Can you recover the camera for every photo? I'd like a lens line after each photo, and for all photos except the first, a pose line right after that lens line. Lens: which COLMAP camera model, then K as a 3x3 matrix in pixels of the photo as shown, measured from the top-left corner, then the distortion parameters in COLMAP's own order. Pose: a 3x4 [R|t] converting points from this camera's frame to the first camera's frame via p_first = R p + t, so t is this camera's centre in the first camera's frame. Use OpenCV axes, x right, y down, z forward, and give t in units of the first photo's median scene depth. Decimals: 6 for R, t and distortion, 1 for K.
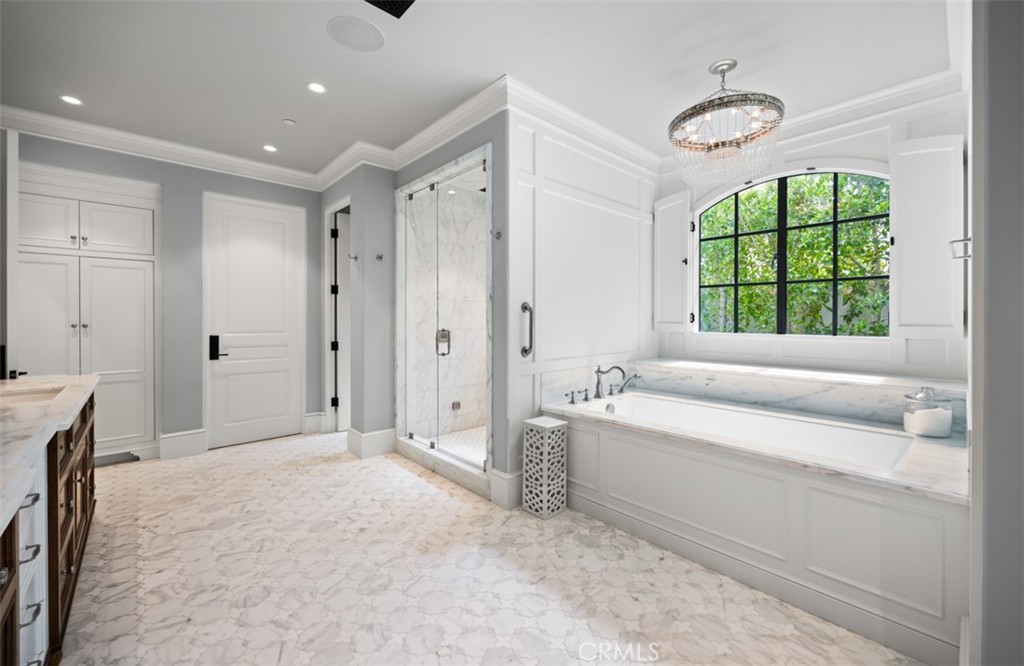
lens RADIAL K [[408.2, 0, 510.6], [0, 408.2, 319.8], [0, 0, 1]] dist [-0.000949, -0.000122]
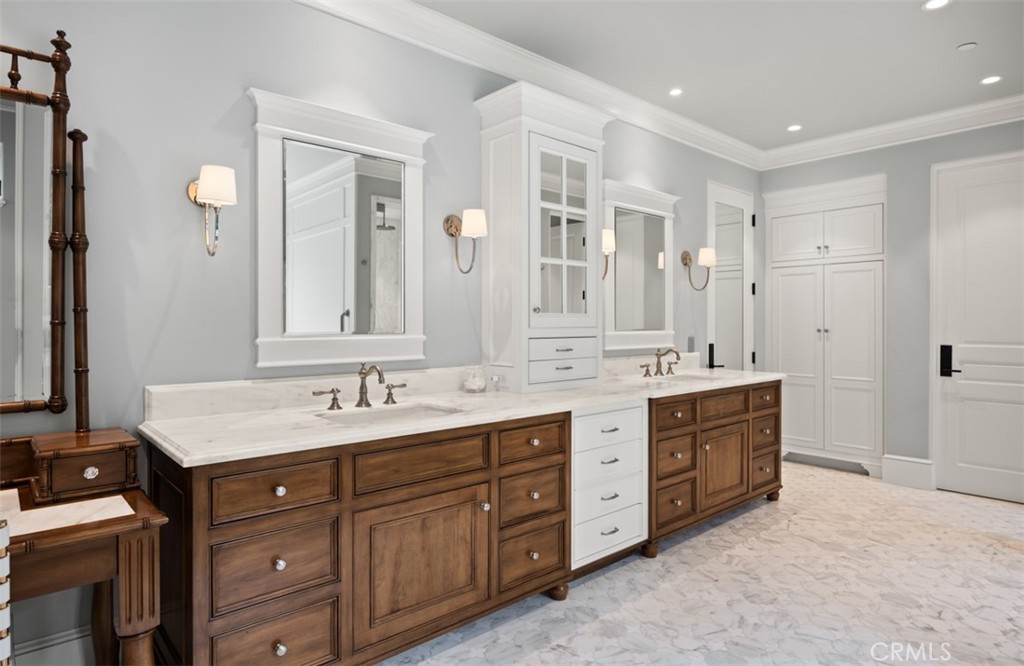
lens RADIAL K [[575.1, 0, 517.9], [0, 575.1, 322.1], [0, 0, 1]] dist [-0.002827, -0.000777]
pose [[-0.003000, -0.002970, -0.999991, 0.595050], [-0.003125, 0.999991, -0.002961, -0.000008], [0.999991, 0.003117, -0.003010, 0.296671]]
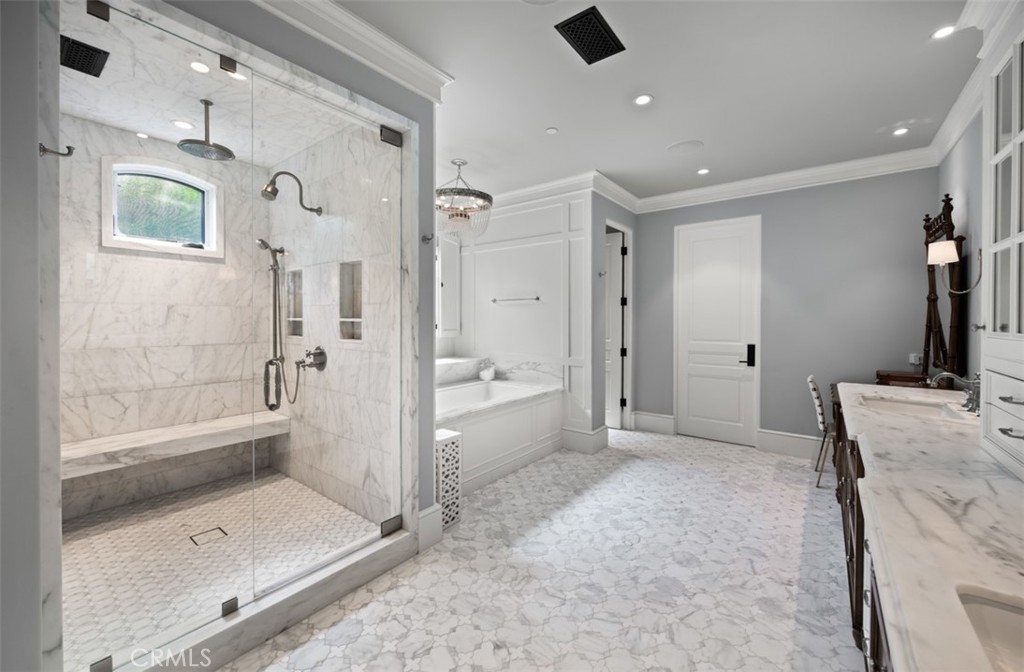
lens RADIAL K [[420.1, 0, 519.8], [0, 420.1, 323.7], [0, 0, 1]] dist [-0.002573, 0.000118]
pose [[-0.203665, -0.011373, 0.978975, -1.036145], [0.000482, 0.999931, 0.011717, -0.042025], [-0.979040, 0.002859, -0.203646, 1.078954]]
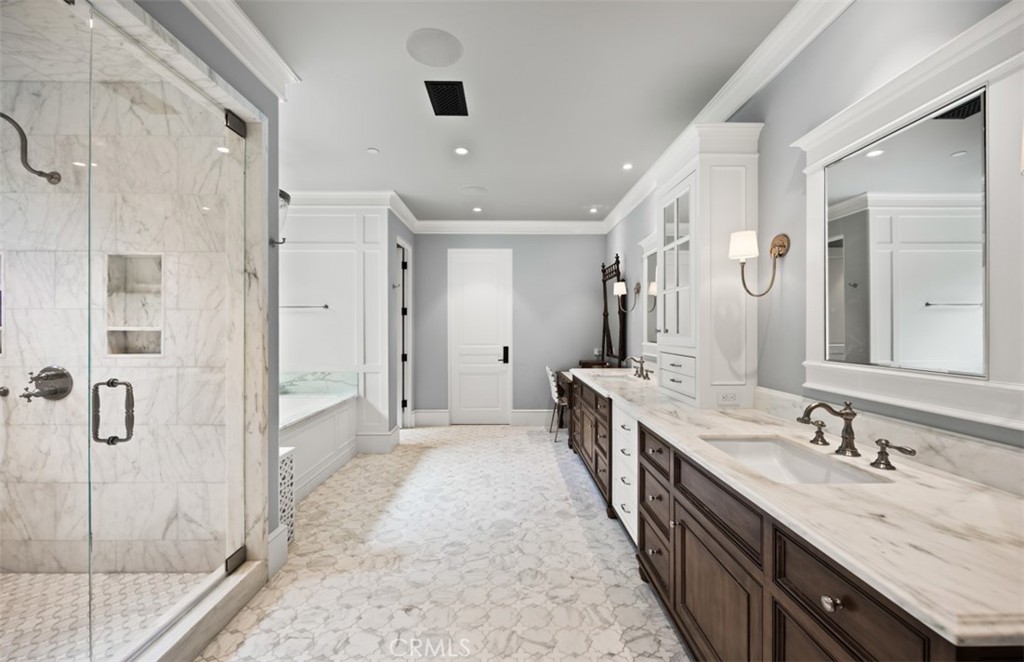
lens RADIAL K [[407.5, 0, 533.1], [0, 407.5, 328.8], [0, 0, 1]] dist [0.000029, 0.000026]
pose [[-0.781958, -0.001932, 0.623328, -1.029613], [0.001553, 0.999986, 0.005049, -0.042337], [-0.623329, 0.004916, -0.781944, 1.434340]]
